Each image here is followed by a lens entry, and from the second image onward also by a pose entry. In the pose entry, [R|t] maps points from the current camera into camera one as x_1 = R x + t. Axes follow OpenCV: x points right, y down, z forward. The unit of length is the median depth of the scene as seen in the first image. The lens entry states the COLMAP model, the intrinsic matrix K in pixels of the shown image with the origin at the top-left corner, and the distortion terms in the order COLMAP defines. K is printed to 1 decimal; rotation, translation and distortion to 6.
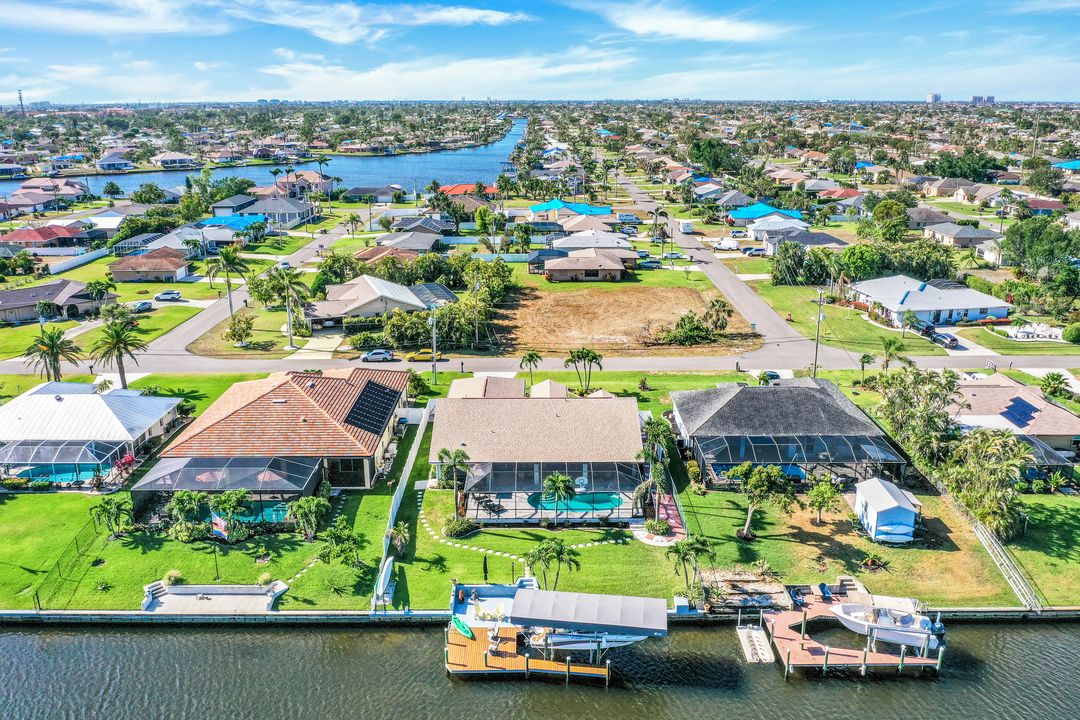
lens RADIAL K [[872.8, 0, 540.8], [0, 872.8, 360.6], [0, 0, 1]] dist [-0.021264, -0.002604]
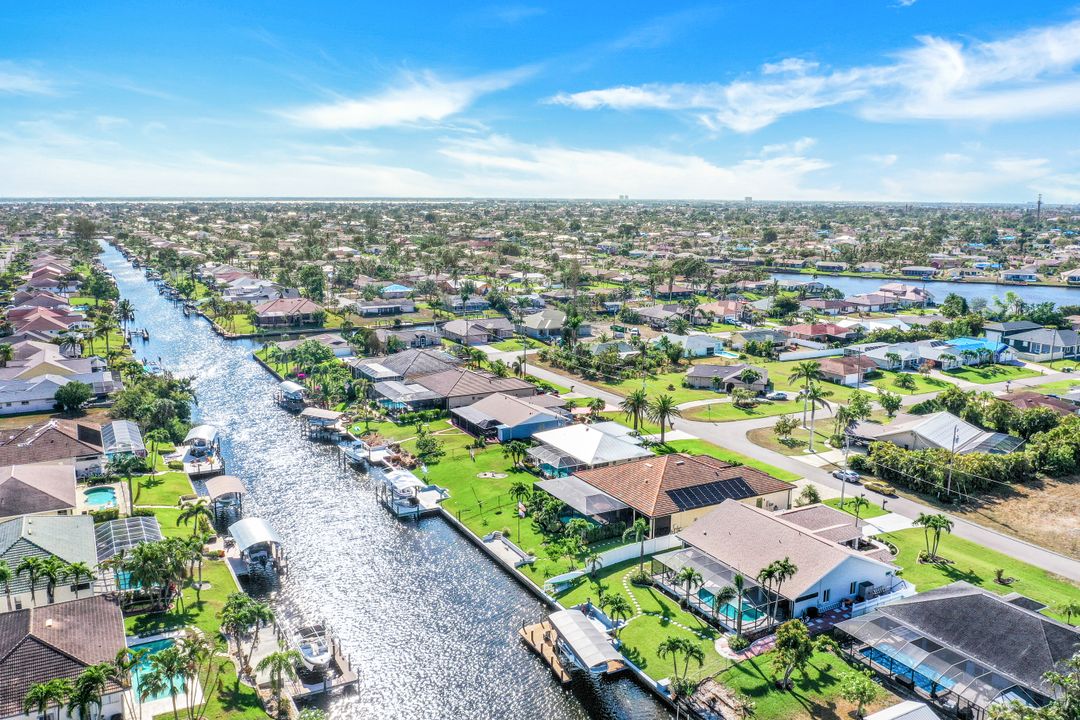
lens RADIAL K [[872.8, 0, 540.8], [0, 872.8, 360.6], [0, 0, 1]] dist [-0.021264, -0.002604]
pose [[0.475003, 0.169042, -0.863595, 0.796390], [-0.261456, 0.964169, 0.044920, -0.133043], [0.840245, 0.204455, 0.502181, 0.091025]]
